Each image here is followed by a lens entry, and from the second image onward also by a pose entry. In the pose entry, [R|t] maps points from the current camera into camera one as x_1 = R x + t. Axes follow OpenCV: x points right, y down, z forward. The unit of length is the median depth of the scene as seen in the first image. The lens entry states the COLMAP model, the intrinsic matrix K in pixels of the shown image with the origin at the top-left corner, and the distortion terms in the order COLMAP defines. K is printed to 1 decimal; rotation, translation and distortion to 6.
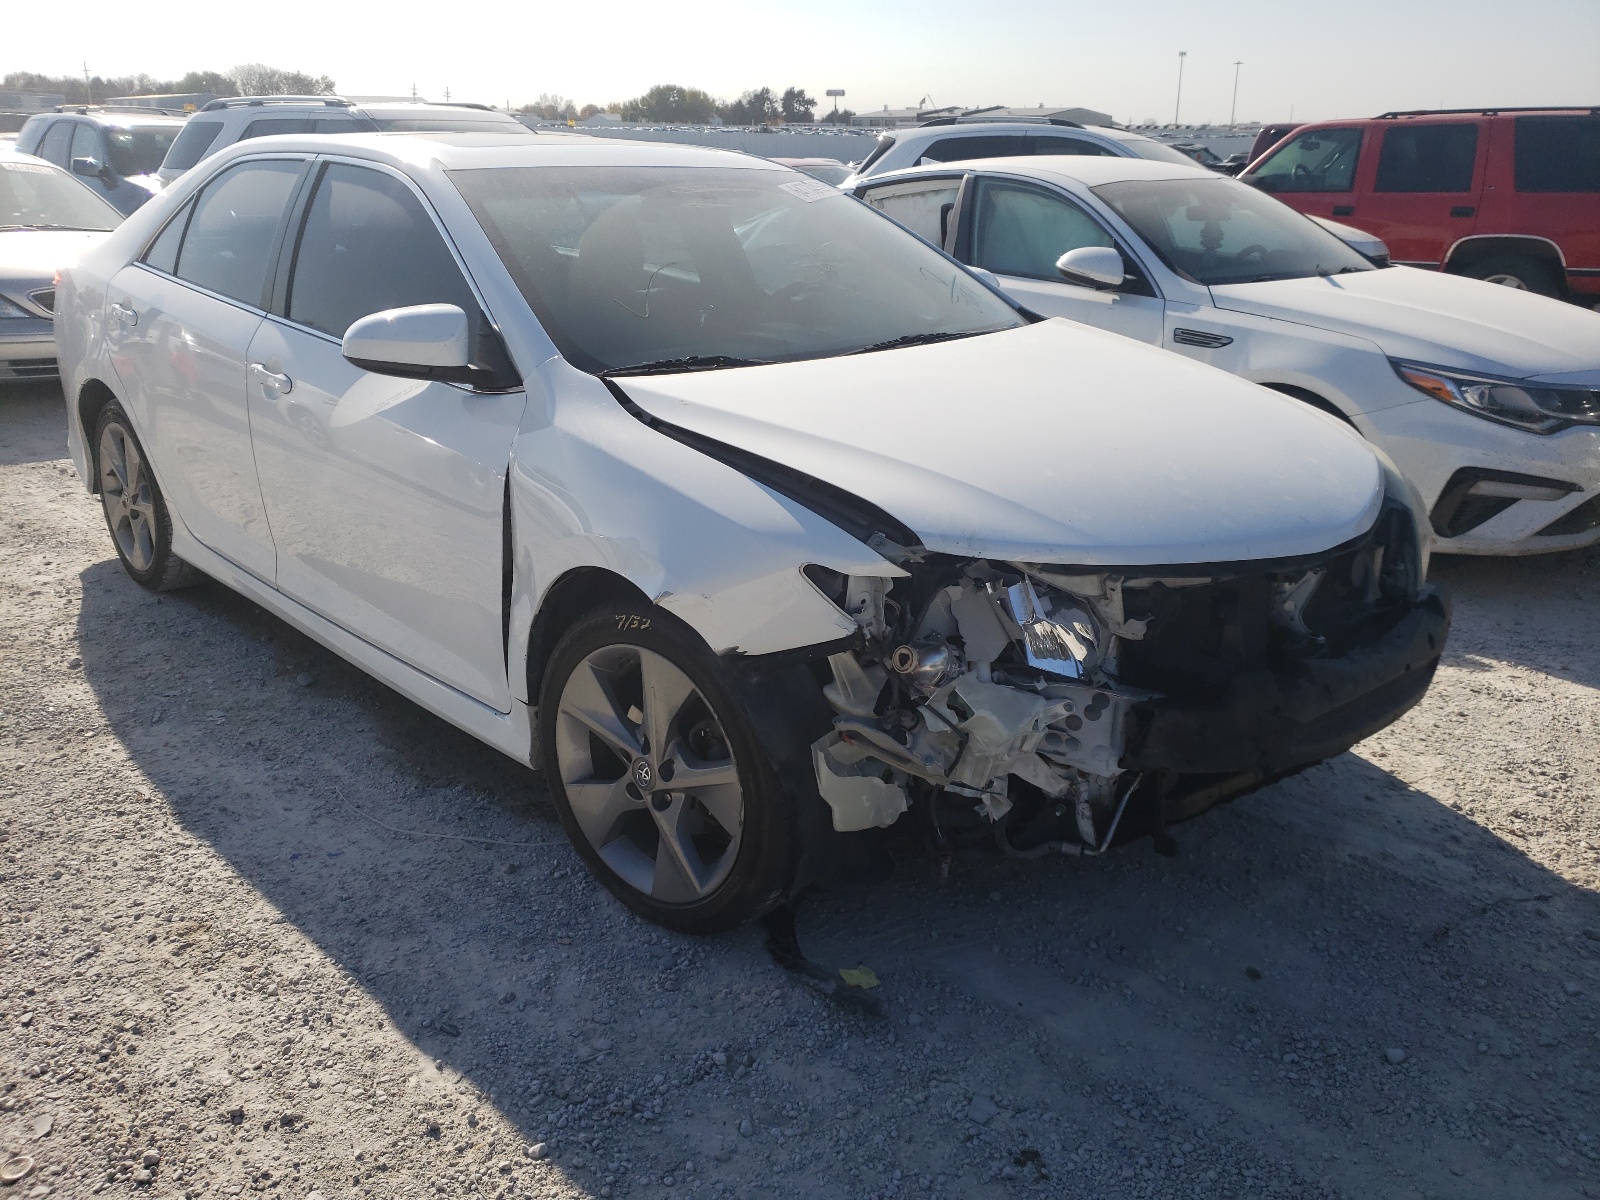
lens RADIAL K [[1171.0, 0, 799.3], [0, 1171.0, 550.4], [0, 0, 1]] dist [-0.009128, 0.010665]
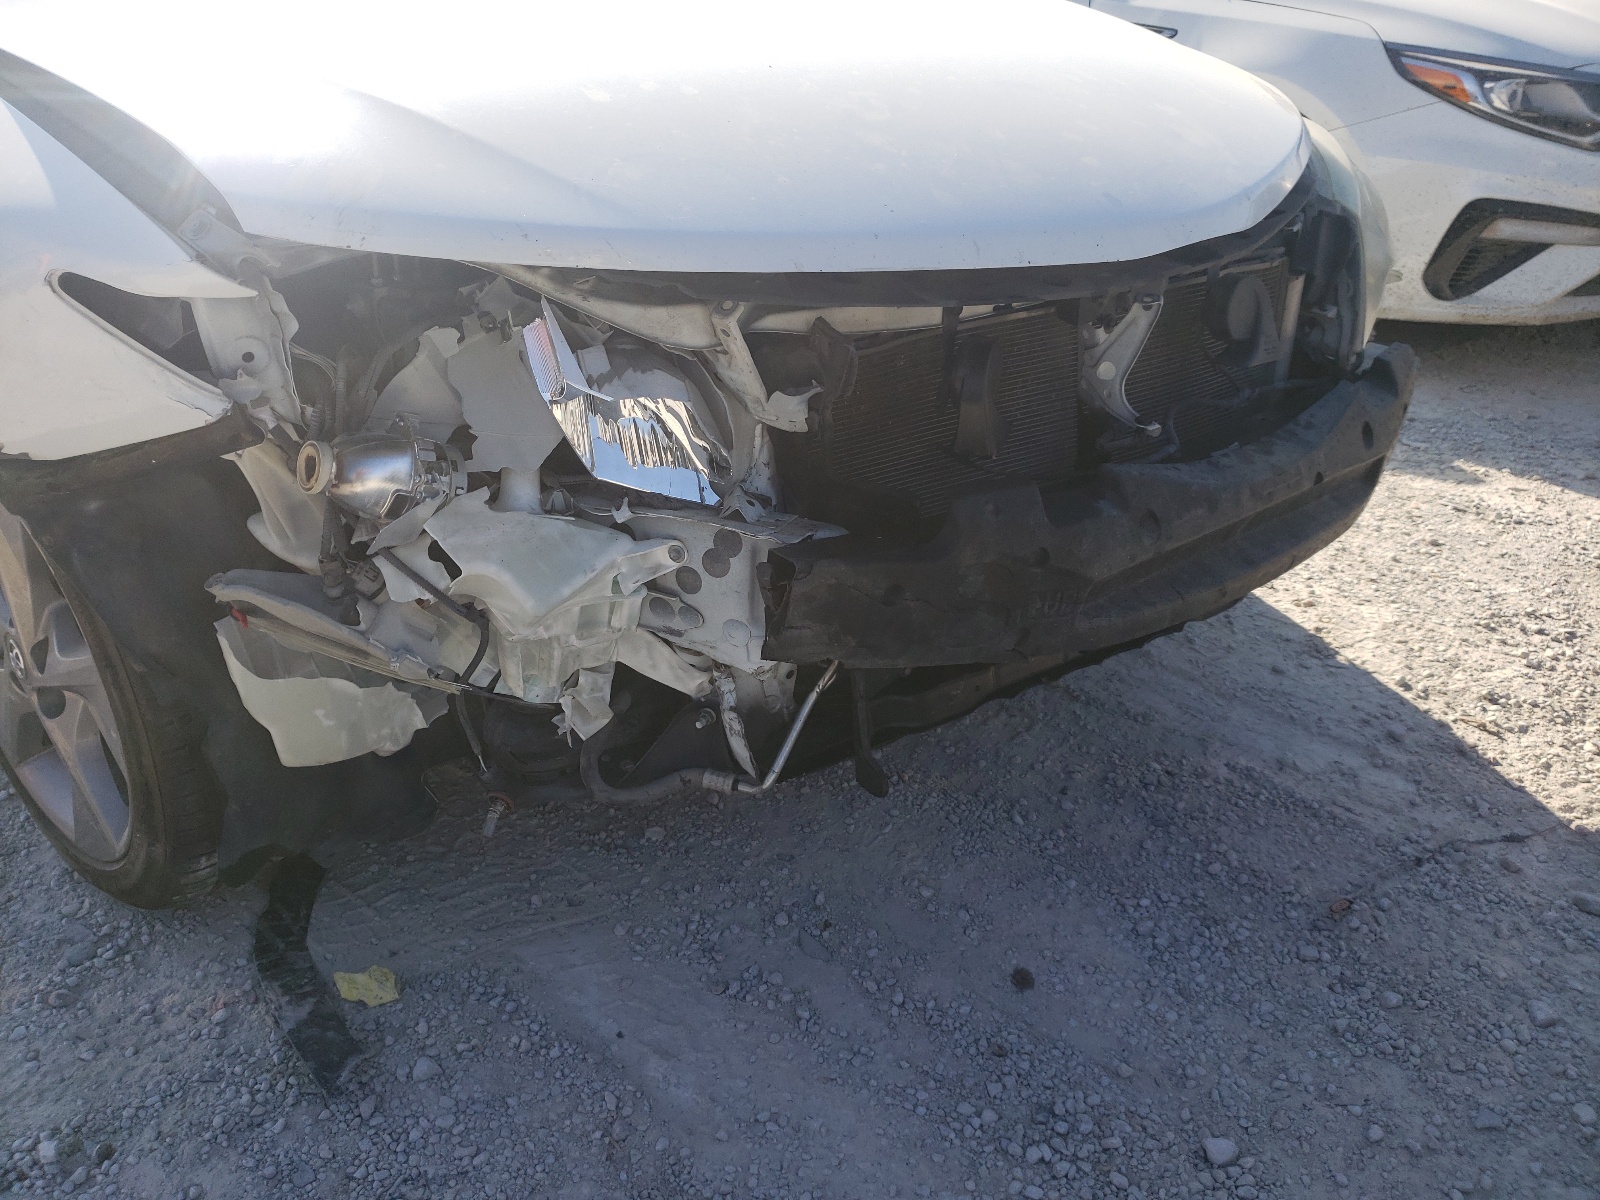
lens RADIAL K [[1171.0, 0, 799.3], [0, 1171.0, 550.4], [0, 0, 1]] dist [-0.009128, 0.010665]
pose [[0.999877, 0.000109, -0.015678, 0.269105], [0.002478, 0.986310, 0.164884, 0.037579], [0.015481, -0.164902, 0.986188, 0.411826]]
